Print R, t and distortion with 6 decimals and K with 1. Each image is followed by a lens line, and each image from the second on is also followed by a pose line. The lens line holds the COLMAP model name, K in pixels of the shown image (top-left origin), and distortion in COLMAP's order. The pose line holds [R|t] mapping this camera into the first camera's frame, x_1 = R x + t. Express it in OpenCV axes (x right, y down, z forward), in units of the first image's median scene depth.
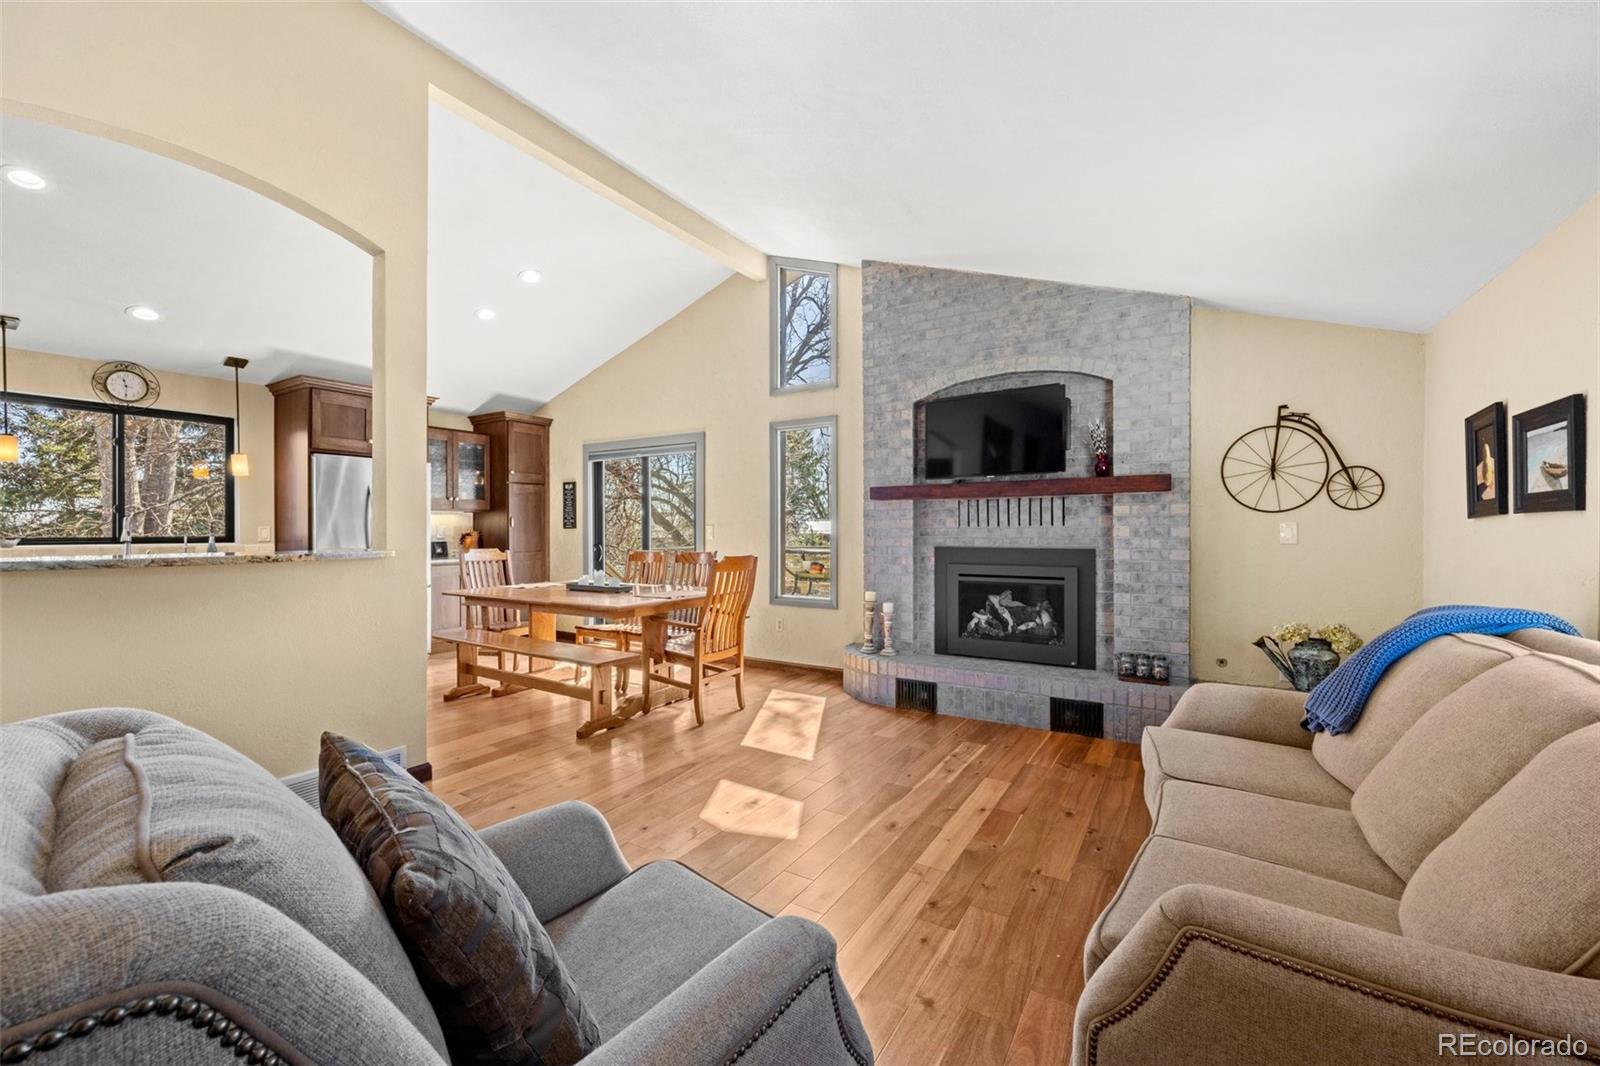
lens RADIAL K [[643.9, 0, 802.4], [0, 643.9, 531.4], [0, 0, 1]] dist [-0.000252, 0.000307]
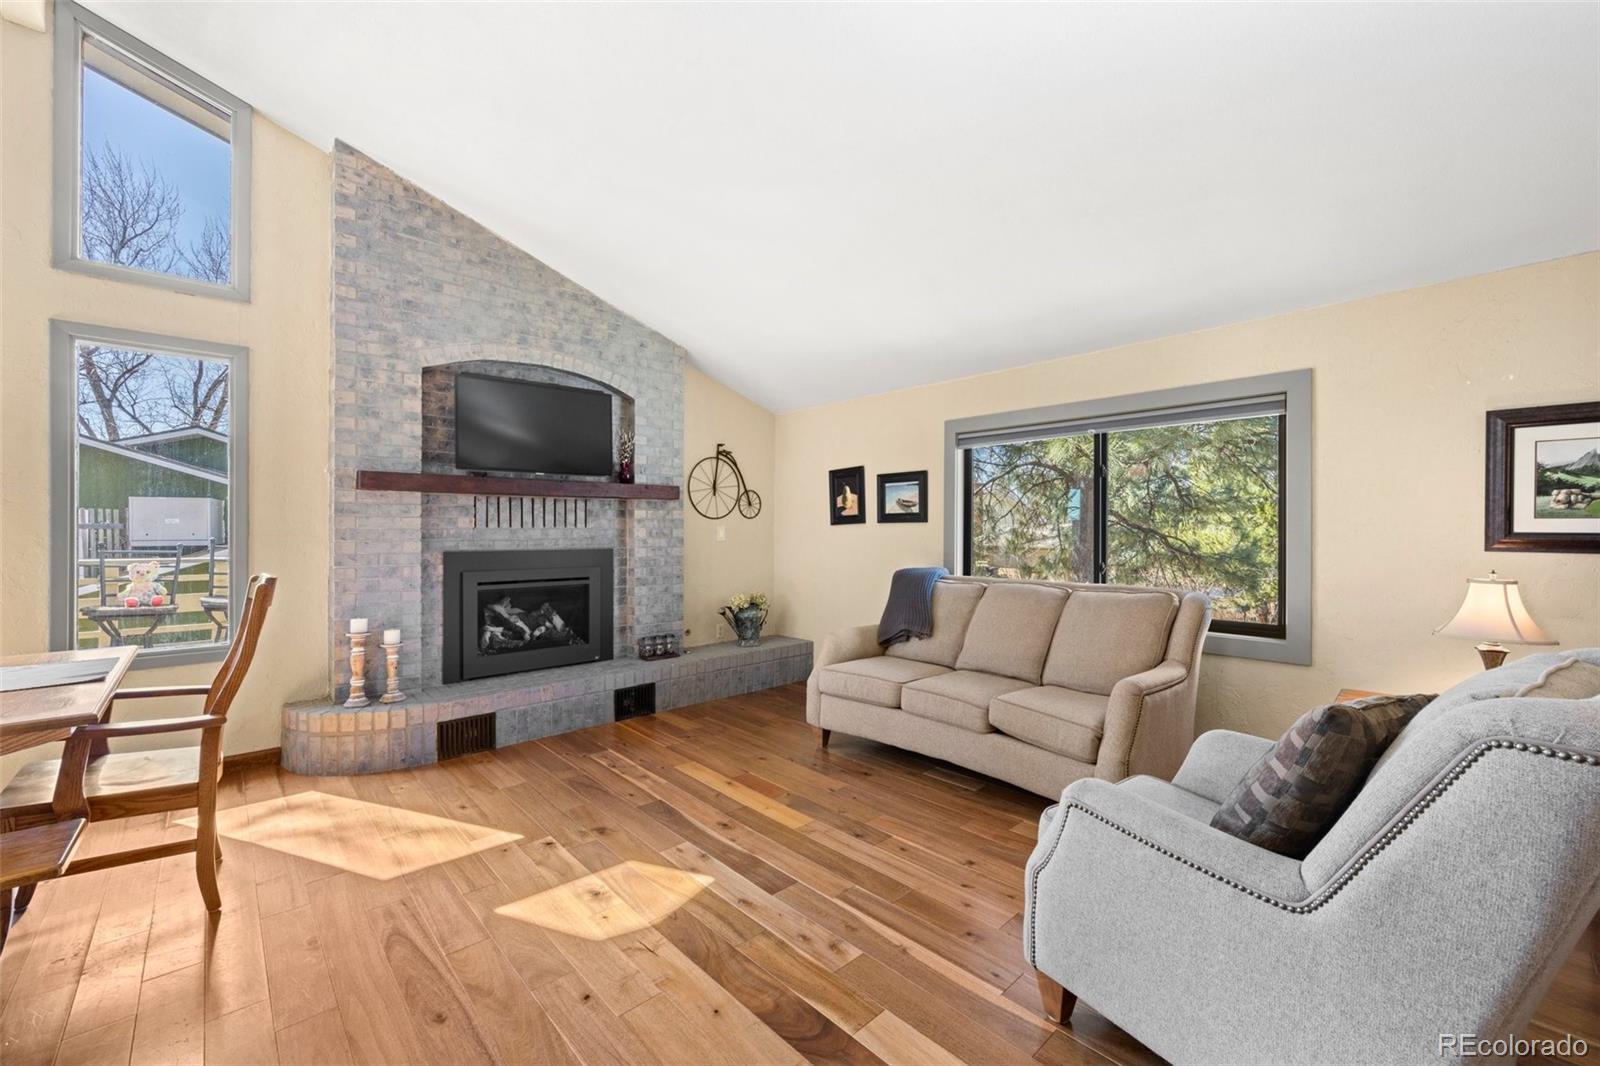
lens RADIAL K [[643.9, 0, 802.4], [0, 643.9, 531.4], [0, 0, 1]] dist [-0.000252, 0.000307]
pose [[0.261050, 0.001985, 0.965323, -0.505259], [0.004003, 0.999987, -0.003139, 0.002543], [-0.965317, 0.004683, 0.261039, 0.392639]]
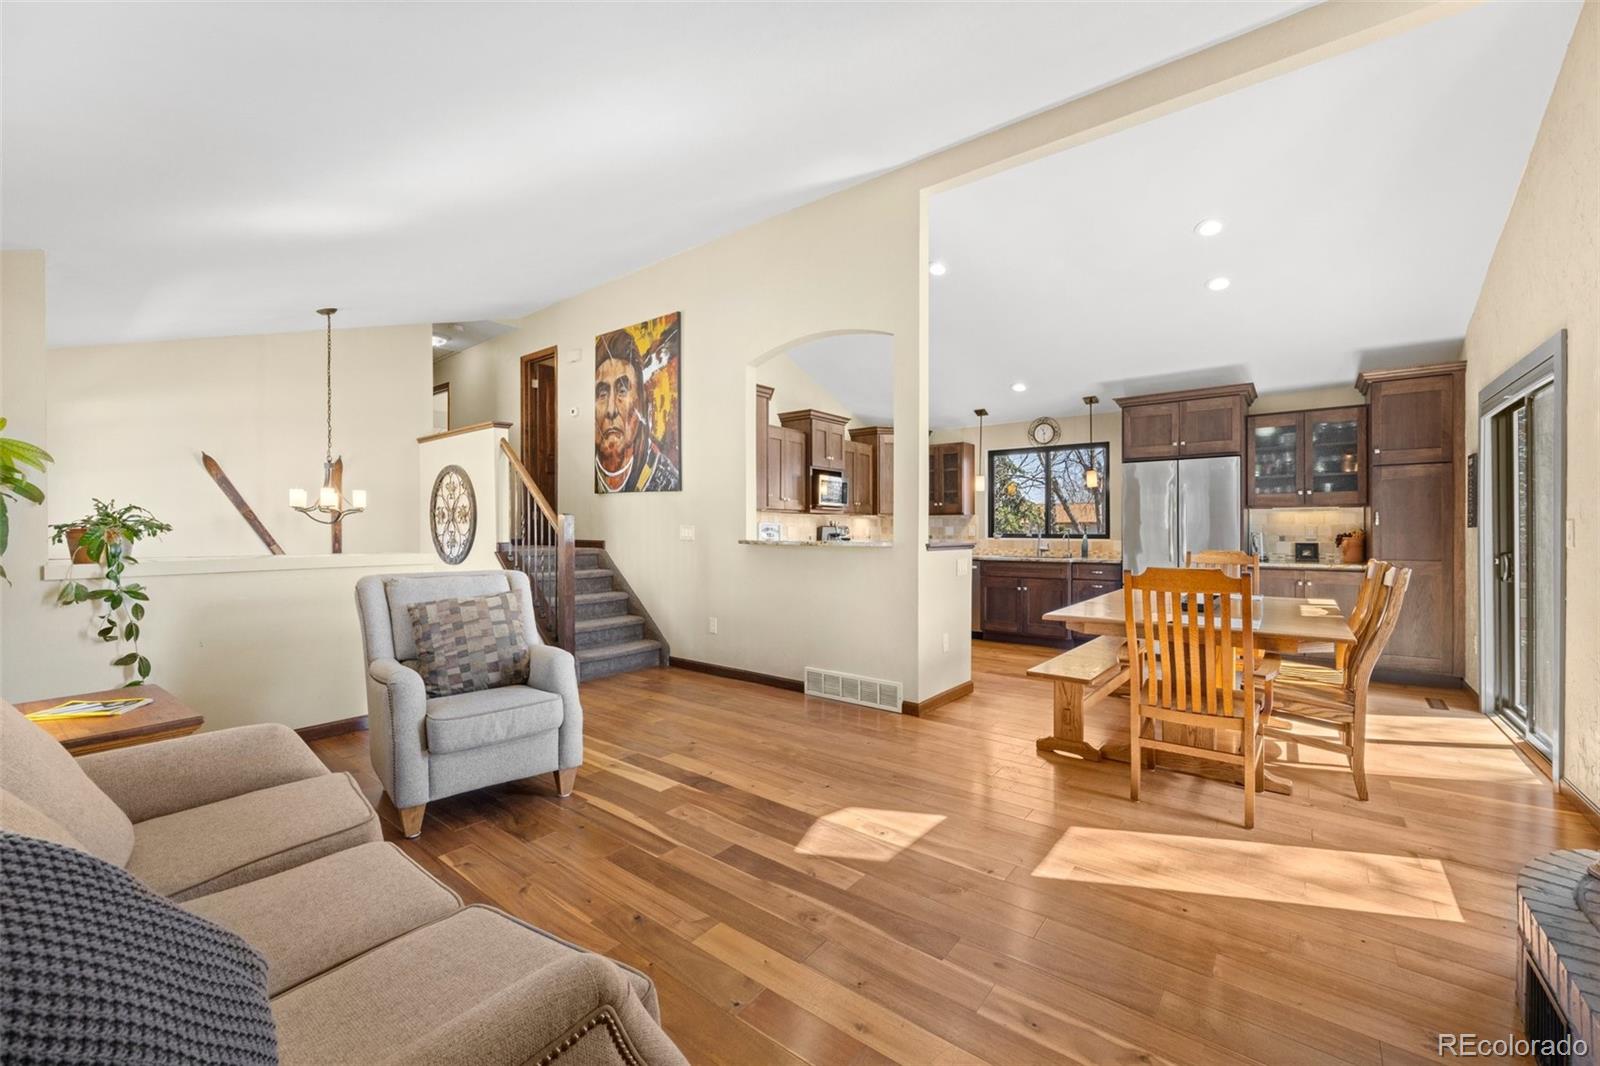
lens RADIAL K [[638.6, 0, 801.4], [0, 638.6, 529.6], [0, 0, 1]] dist [-0.000691, -0.000052]
pose [[-0.108580, 0.001146, -0.994087, 0.563194], [-0.005057, 0.999986, 0.001705, 0.000459], [0.994075, 0.005212, -0.108573, 0.675470]]
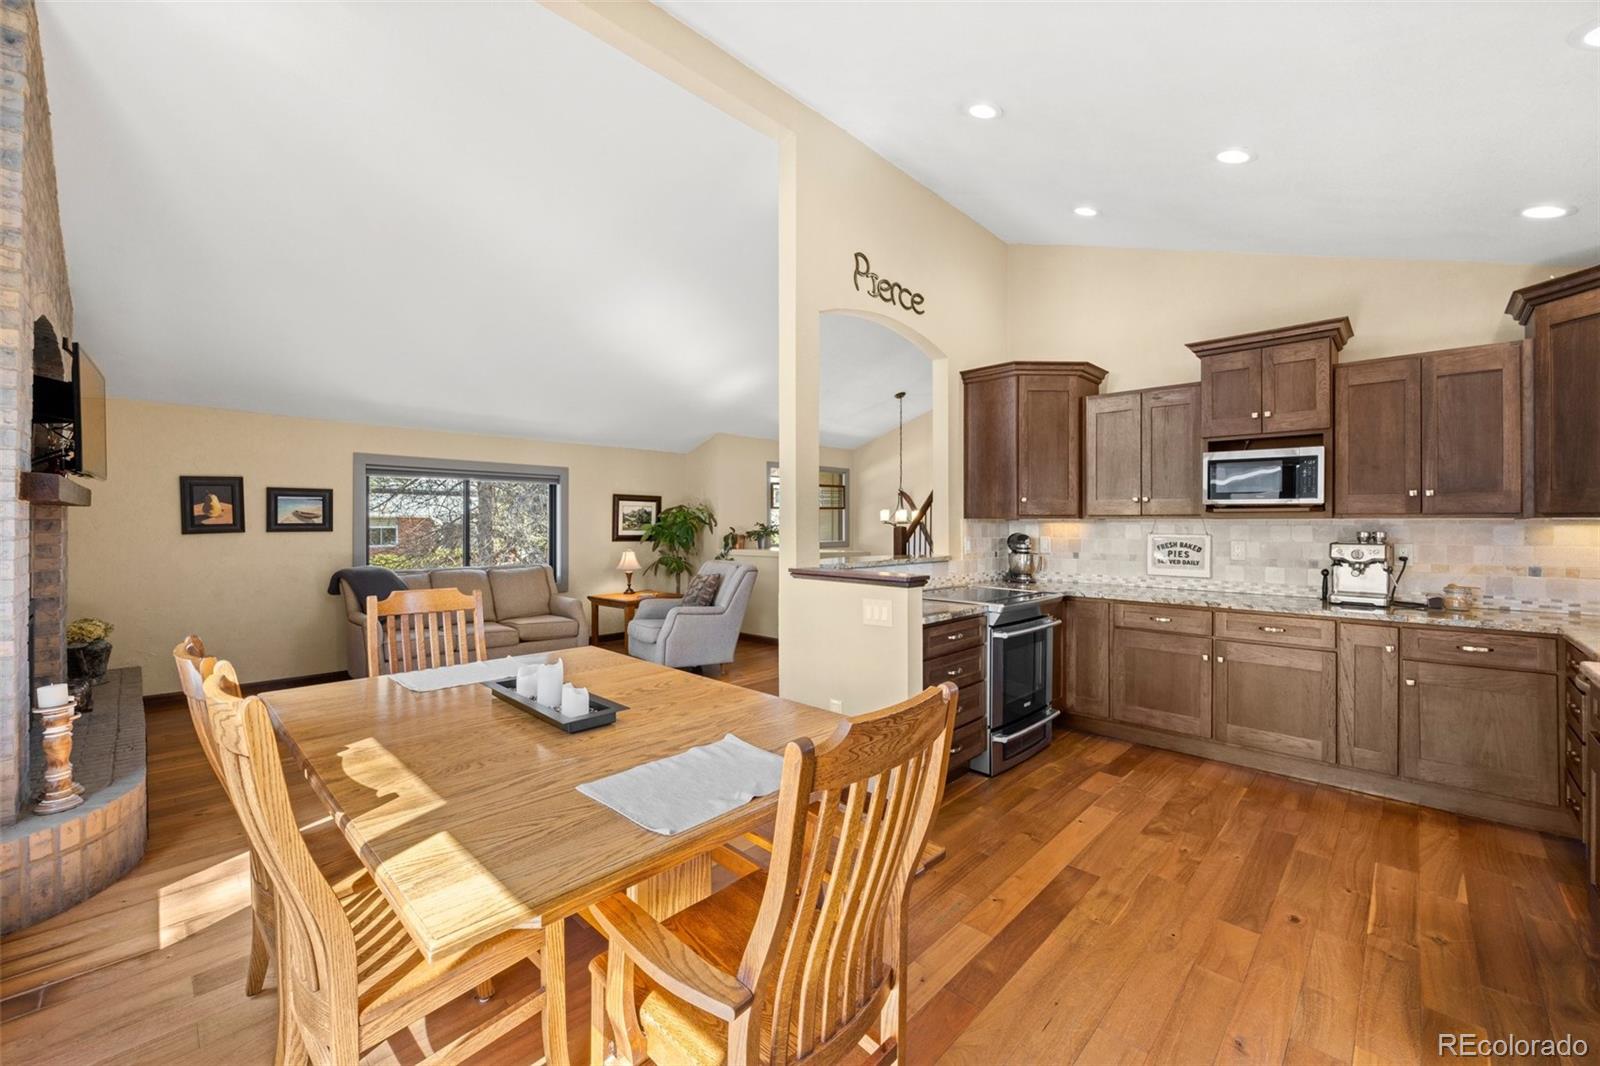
lens RADIAL K [[643.9, 0, 802.4], [0, 643.9, 531.4], [0, 0, 1]] dist [-0.000252, 0.000307]
pose [[-0.978173, -0.003088, 0.207768, -0.632168], [0.000600, 0.999843, 0.017685, -0.037288], [-0.207790, 0.017424, -0.978018, 1.546970]]
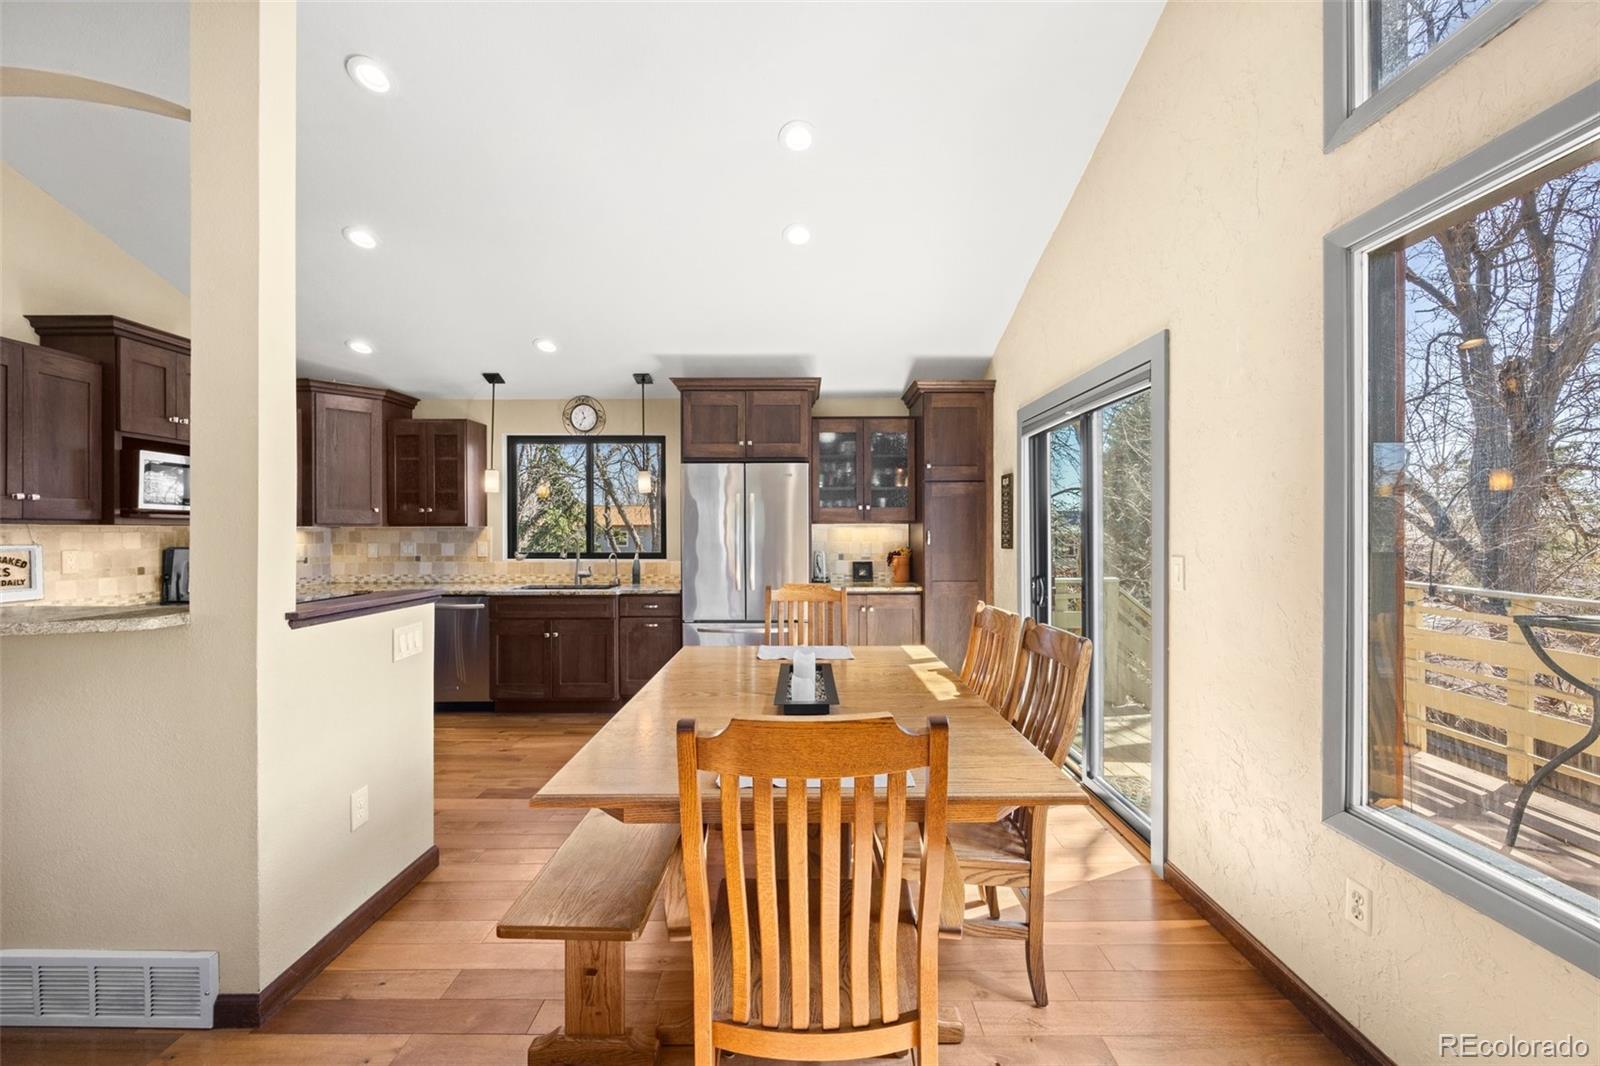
lens RADIAL K [[643.9, 0, 802.4], [0, 643.9, 531.4], [0, 0, 1]] dist [-0.000252, 0.000307]
pose [[0.526662, 0.002825, -0.850070, 0.111920], [-0.003699, 0.999993, 0.001032, -0.034716], [0.850067, 0.002601, 0.526668, 0.828653]]
